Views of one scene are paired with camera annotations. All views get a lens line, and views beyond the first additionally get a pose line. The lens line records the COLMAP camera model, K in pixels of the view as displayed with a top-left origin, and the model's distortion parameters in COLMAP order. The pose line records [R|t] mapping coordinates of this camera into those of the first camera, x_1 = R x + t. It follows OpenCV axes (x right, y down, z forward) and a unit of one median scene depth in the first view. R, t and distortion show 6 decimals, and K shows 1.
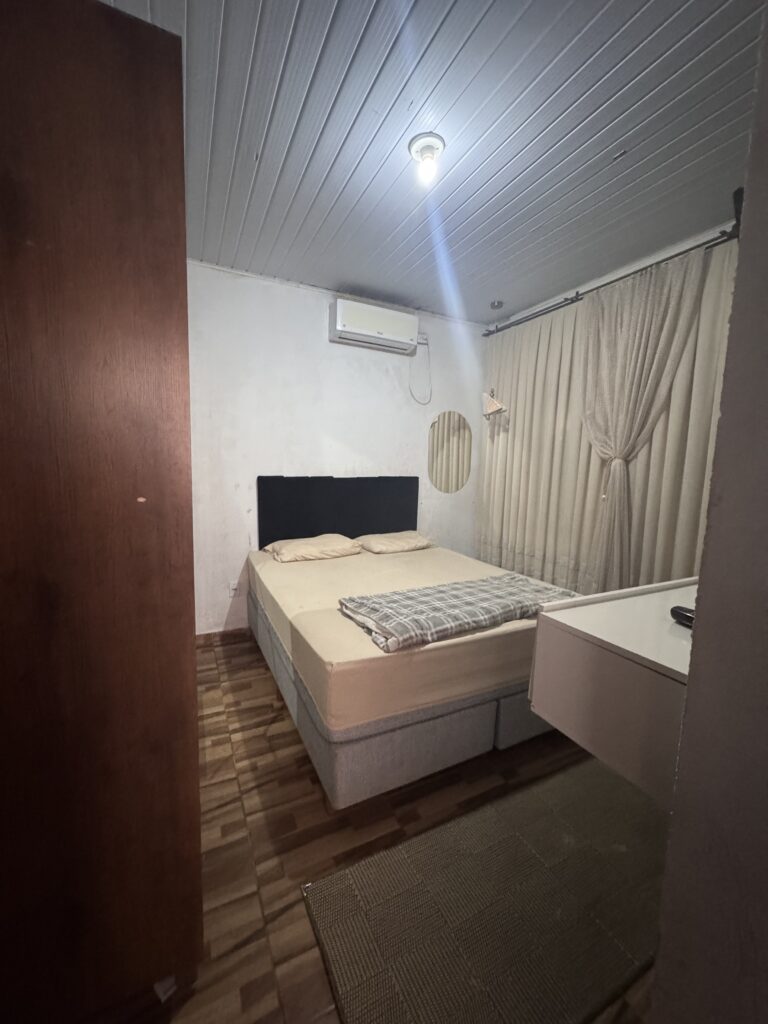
lens RADIAL K [[409.9, 0, 384.0], [0, 409.9, 512.0], [0, 0, 1]] dist [-0.002162, 0.000176]
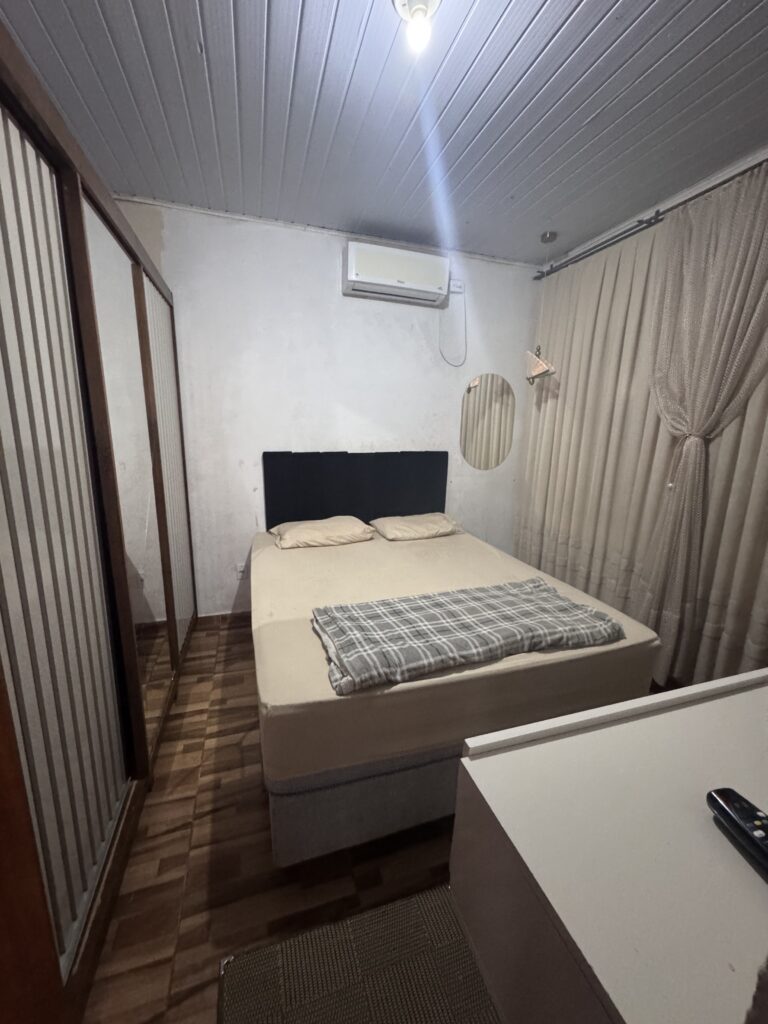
lens RADIAL K [[409.9, 0, 384.0], [0, 409.9, 512.0], [0, 0, 1]] dist [-0.002162, 0.000176]
pose [[0.988475, 0.031072, -0.148159, 0.114332], [-0.017114, 0.995371, 0.094572, -0.051896], [0.150411, -0.090947, 0.984431, 0.144565]]
